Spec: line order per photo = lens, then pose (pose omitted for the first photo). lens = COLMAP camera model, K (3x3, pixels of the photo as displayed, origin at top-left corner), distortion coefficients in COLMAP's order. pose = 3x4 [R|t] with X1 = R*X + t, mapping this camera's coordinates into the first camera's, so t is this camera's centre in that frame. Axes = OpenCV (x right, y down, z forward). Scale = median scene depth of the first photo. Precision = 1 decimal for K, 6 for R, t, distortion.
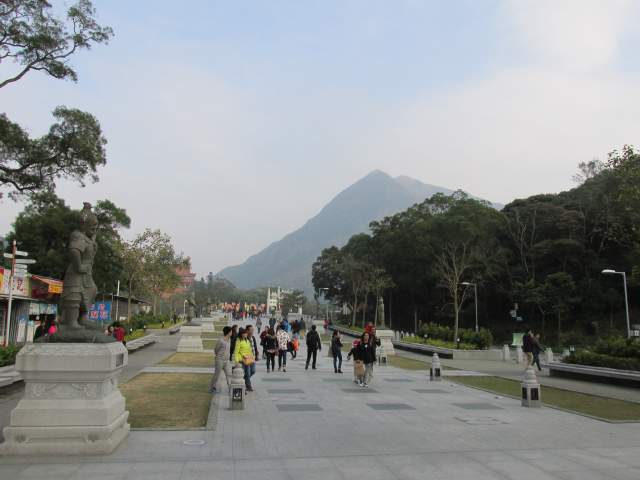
lens RADIAL K [[538.9, 0, 321.6], [0, 538.9, 243.5], [0, 0, 1]] dist [-0.019829, 0.006146]
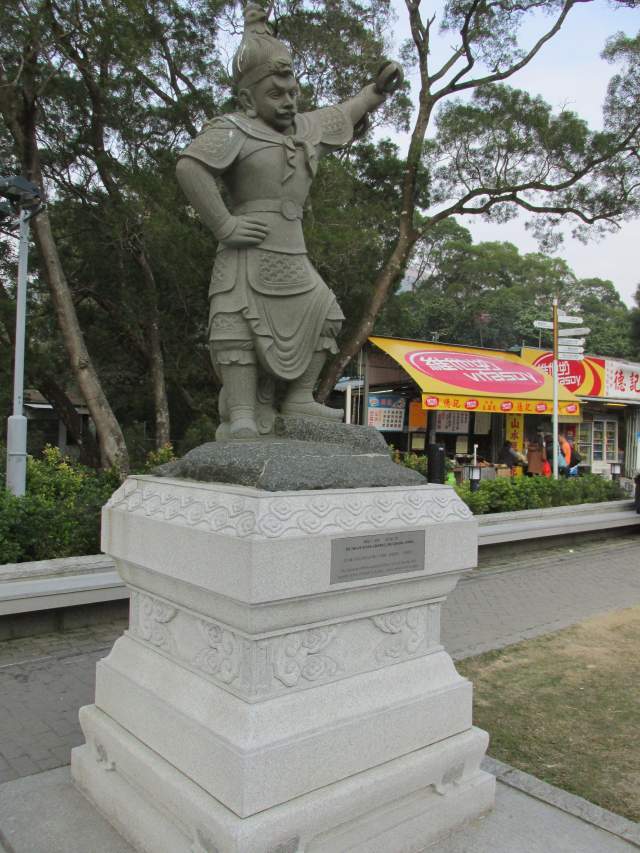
lens RADIAL K [[718.3, 0, 320.0], [0, 718.3, 426.5], [0, 0, 1]] dist [-0.019829, 0.006146]
pose [[0.519337, -0.008851, -0.854524, -0.040876], [0.111527, 0.992096, 0.057504, 0.059514], [0.847261, -0.125166, 0.516219, 0.364089]]
